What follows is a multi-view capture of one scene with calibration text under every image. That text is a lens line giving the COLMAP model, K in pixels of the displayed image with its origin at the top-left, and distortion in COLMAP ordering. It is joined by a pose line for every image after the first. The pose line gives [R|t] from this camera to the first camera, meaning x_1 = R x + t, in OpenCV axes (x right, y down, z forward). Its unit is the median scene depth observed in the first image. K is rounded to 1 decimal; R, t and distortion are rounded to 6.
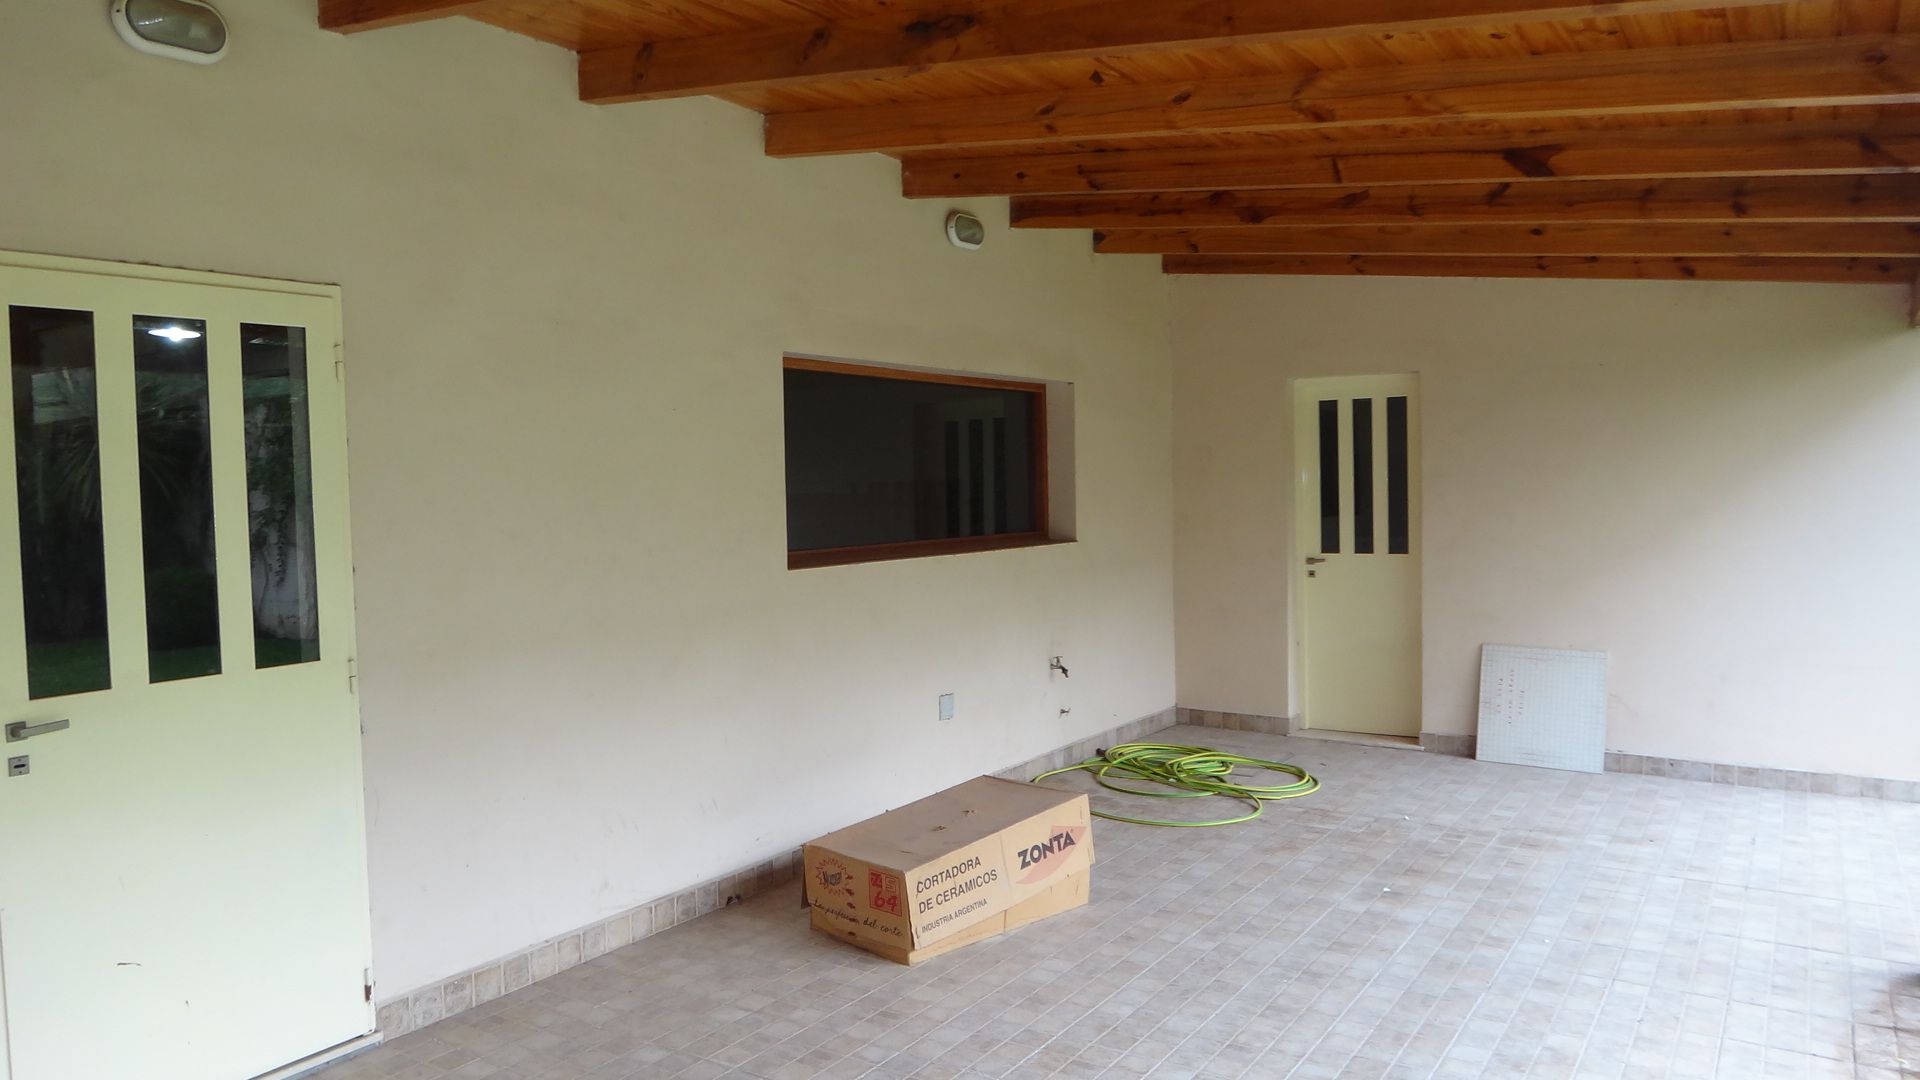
lens RADIAL K [[1366.8, 0, 960.0], [0, 1366.8, 540.0], [0, 0, 1]] dist [-0.034894, 0.005569]
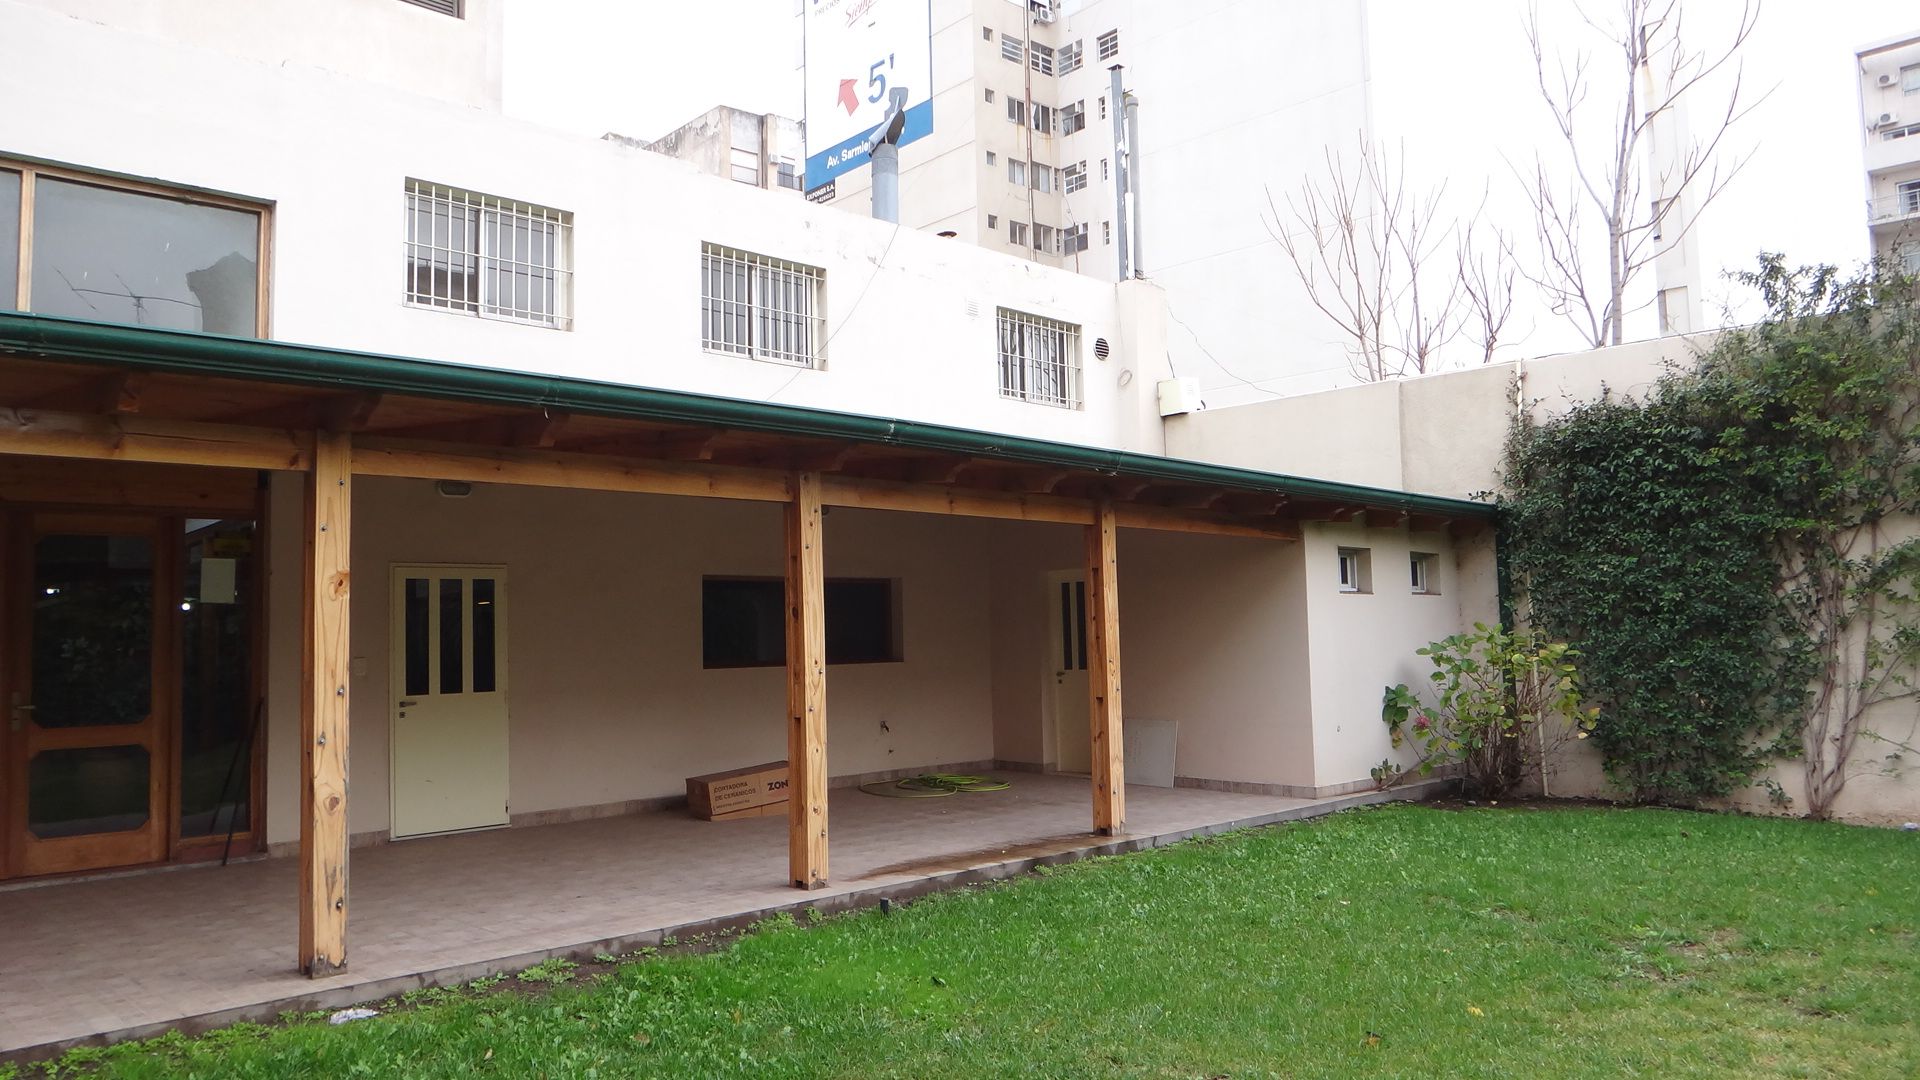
lens RADIAL K [[1366.8, 0, 960.0], [0, 1366.8, 540.0], [0, 0, 1]] dist [-0.034894, 0.005569]
pose [[0.975284, -0.023815, -0.219668, 0.935399], [-0.000890, 0.993743, -0.111686, 0.072158], [0.220954, 0.109121, 0.969161, -1.342196]]
